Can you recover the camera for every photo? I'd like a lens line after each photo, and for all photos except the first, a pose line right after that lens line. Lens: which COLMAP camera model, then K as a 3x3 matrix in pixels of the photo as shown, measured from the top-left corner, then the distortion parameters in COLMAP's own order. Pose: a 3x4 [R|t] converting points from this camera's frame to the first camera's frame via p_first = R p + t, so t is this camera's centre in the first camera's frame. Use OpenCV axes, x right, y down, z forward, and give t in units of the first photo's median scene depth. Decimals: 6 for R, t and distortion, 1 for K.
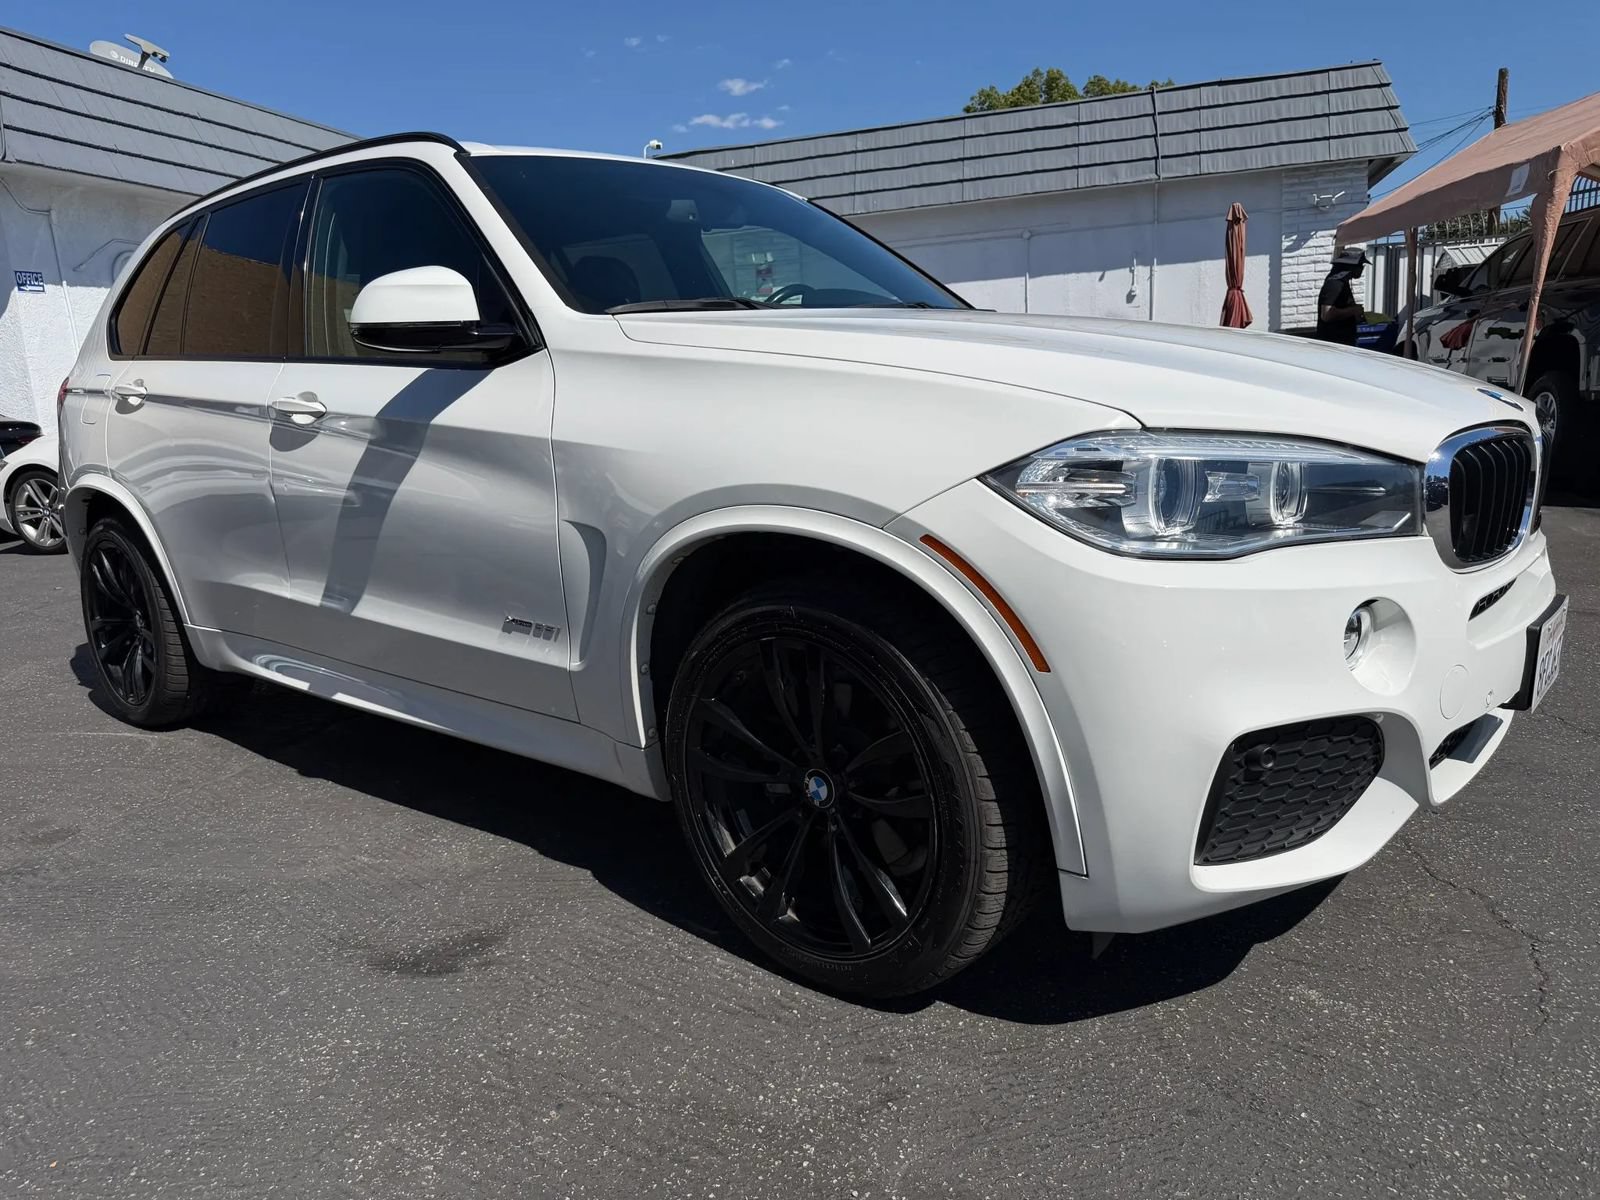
lens RADIAL K [[1142.4, 0, 795.6], [0, 1142.4, 599.7], [0, 0, 1]] dist [0.009318, -0.016219]
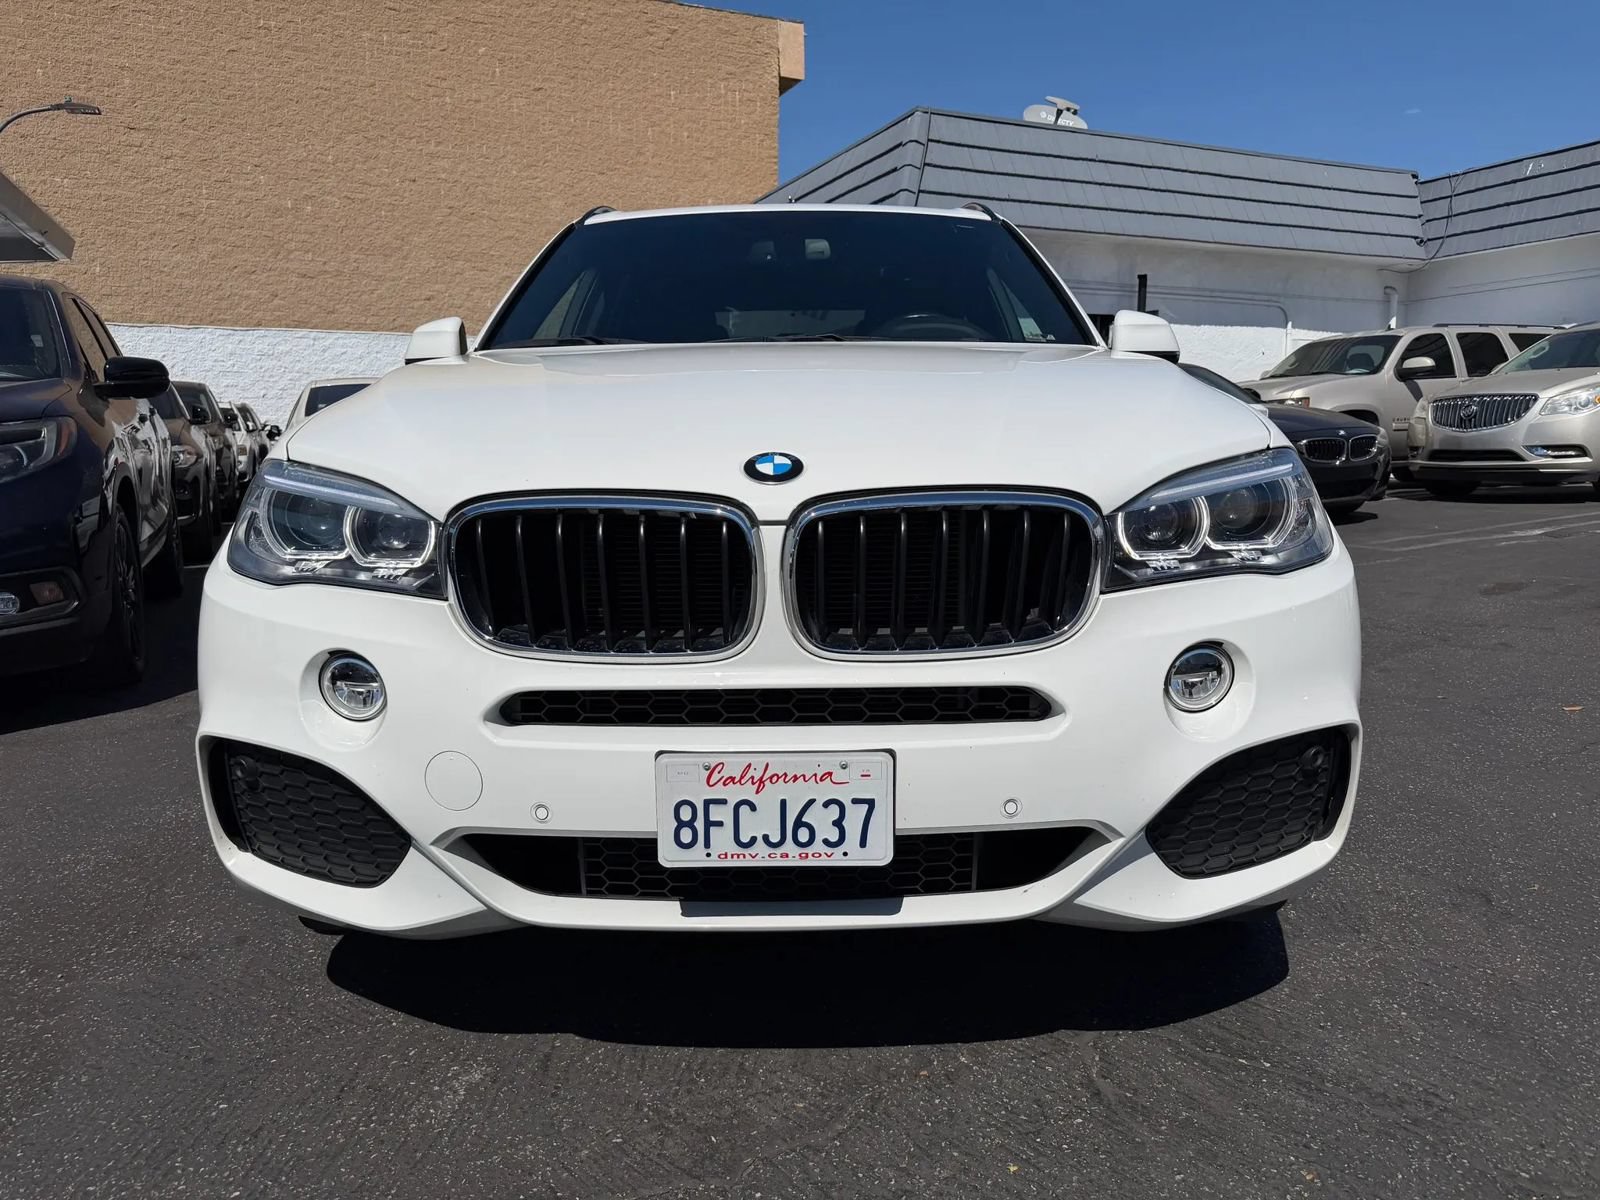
lens RADIAL K [[1142.4, 0, 798.0], [0, 1142.4, 590.0], [0, 0, 1]] dist [0.009318, -0.016219]
pose [[0.643333, 0.151615, -0.750423, 0.778047], [-0.166602, 0.984429, 0.056067, -0.088917], [0.747239, 0.088952, 0.658575, 0.335692]]
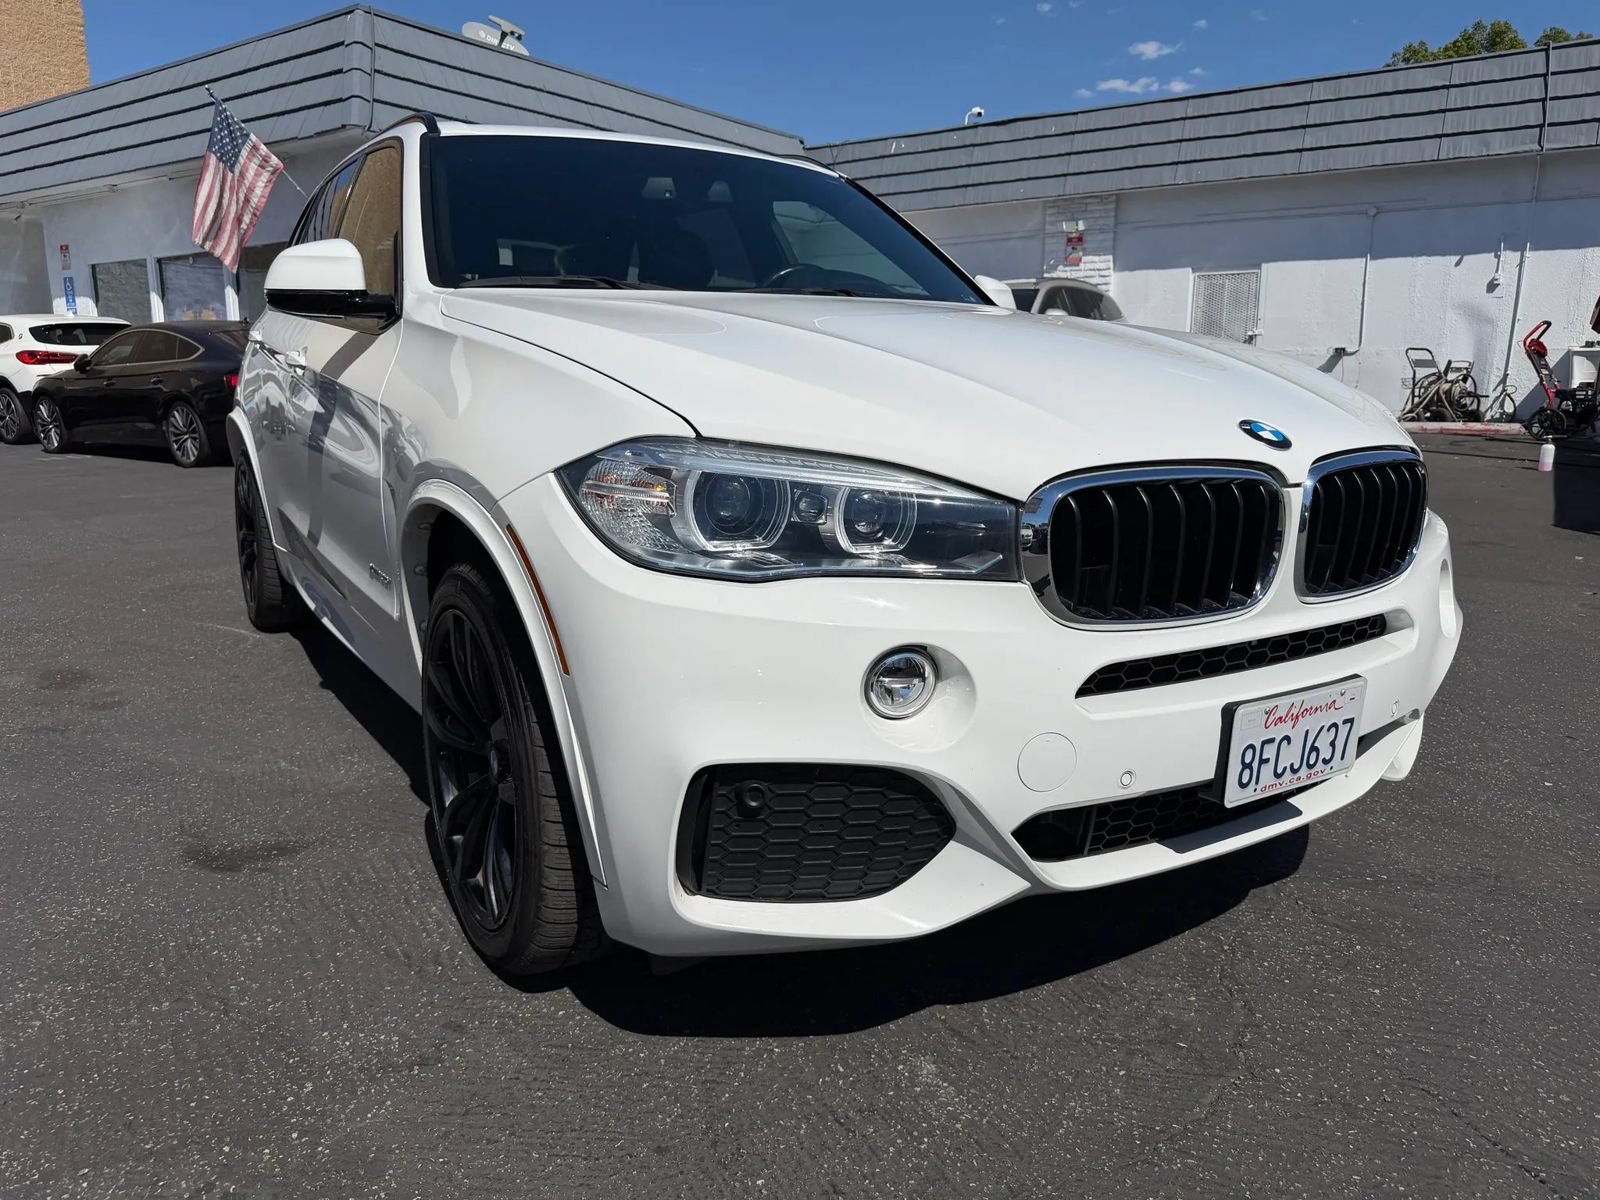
lens RADIAL K [[1142.4, 0, 794.8], [0, 1142.4, 593.9], [0, 0, 1]] dist [0.009318, -0.016219]
pose [[0.948964, 0.117463, -0.292693, 0.352632], [-0.111073, 0.993069, 0.038419, -0.033982], [0.295177, -0.003948, 0.955434, 0.059763]]
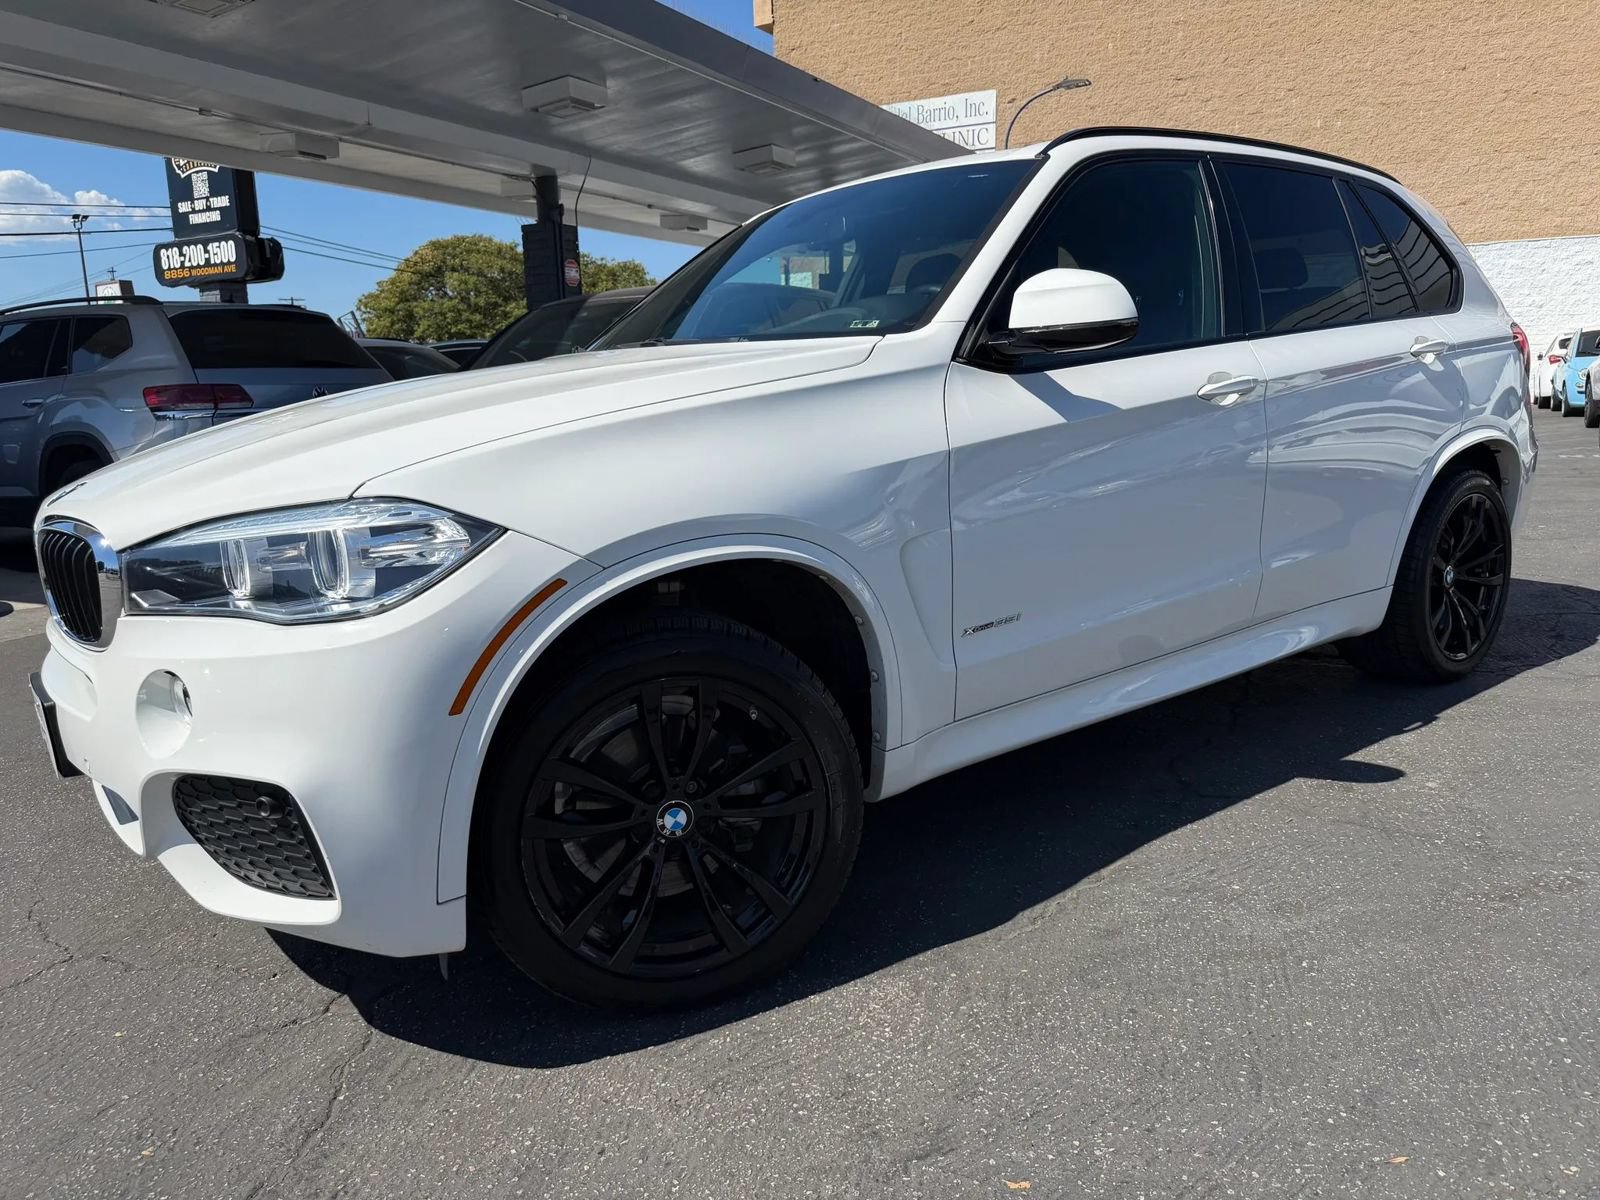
lens RADIAL K [[1142.4, 0, 785.0], [0, 1142.4, 583.5], [0, 0, 1]] dist [0.009318, -0.016219]
pose [[-0.214091, 0.231409, -0.949007, 0.989464], [-0.130565, 0.956036, 0.262578, -0.304450], [0.968048, 0.180122, -0.174465, 1.211444]]
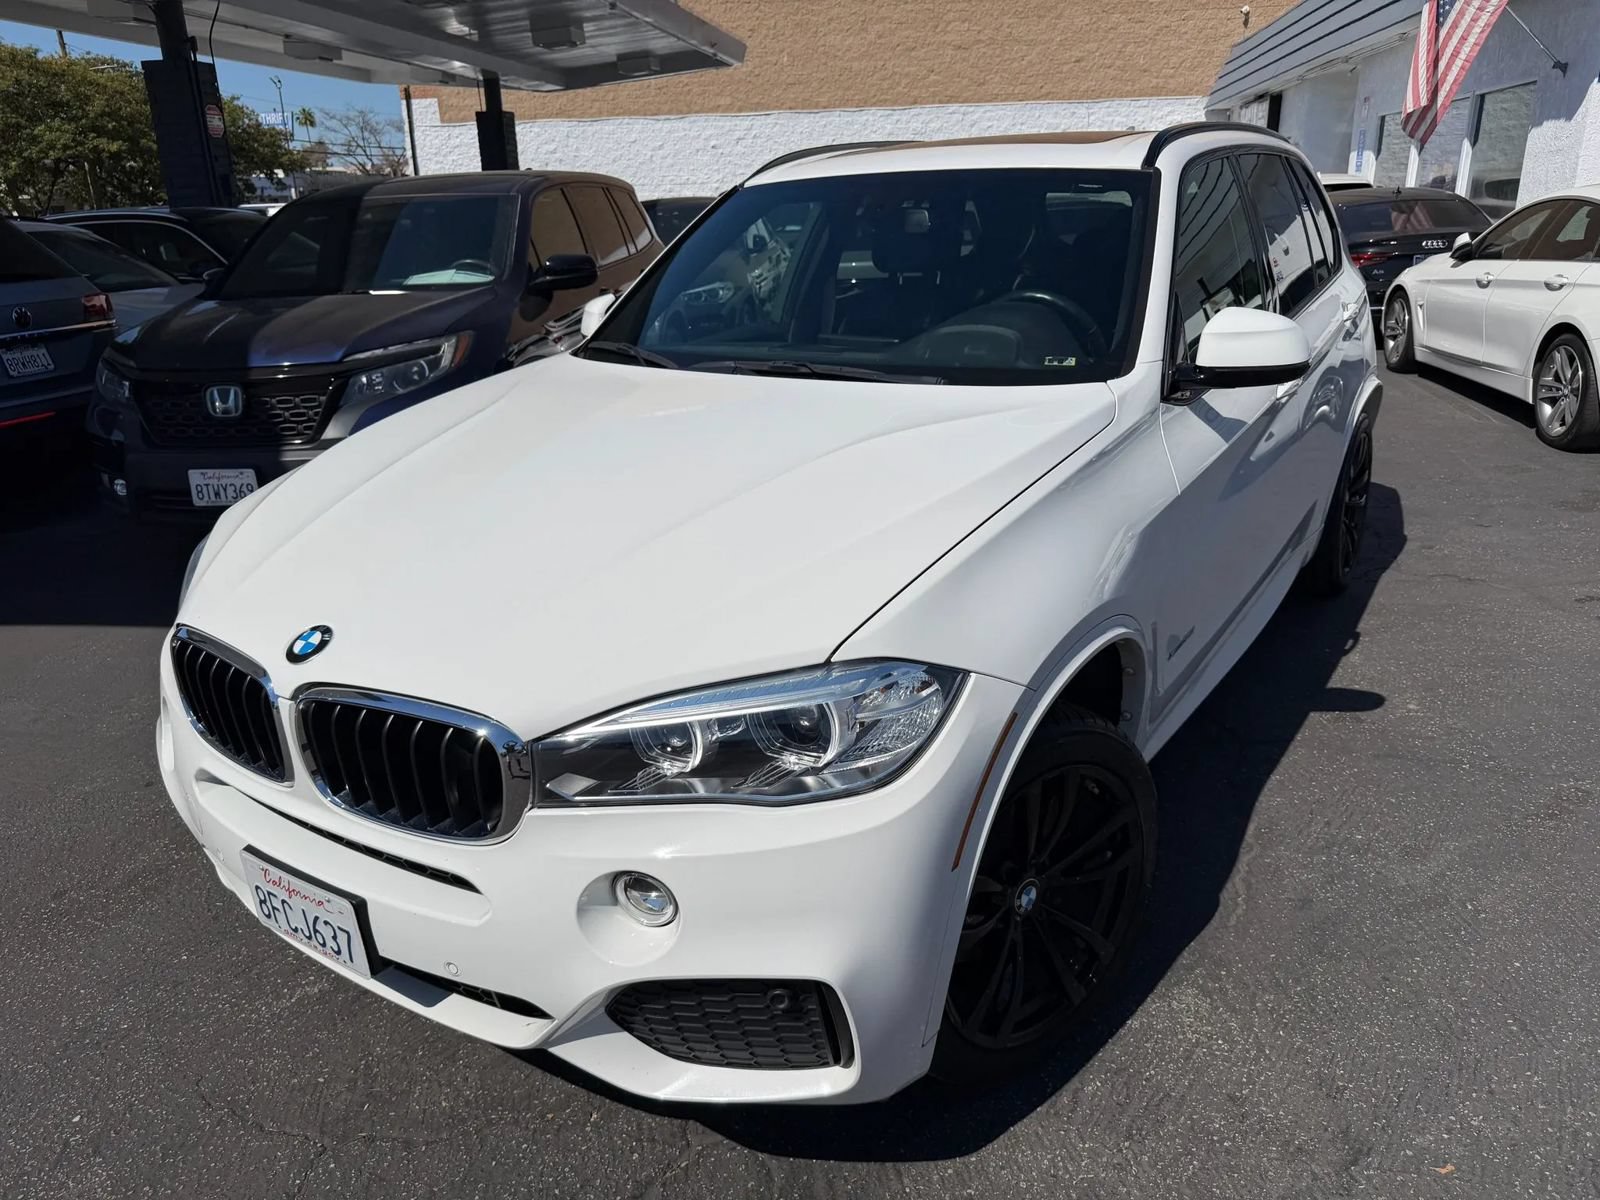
lens RADIAL K [[1142.4, 0, 800.2], [0, 1142.4, 597.1], [0, 0, 1]] dist [0.009318, -0.016219]
pose [[0.122716, 0.374386, -0.919117, 0.954488], [-0.154344, 0.922048, 0.354973, -0.380233], [0.980367, 0.098299, 0.170934, 0.787540]]
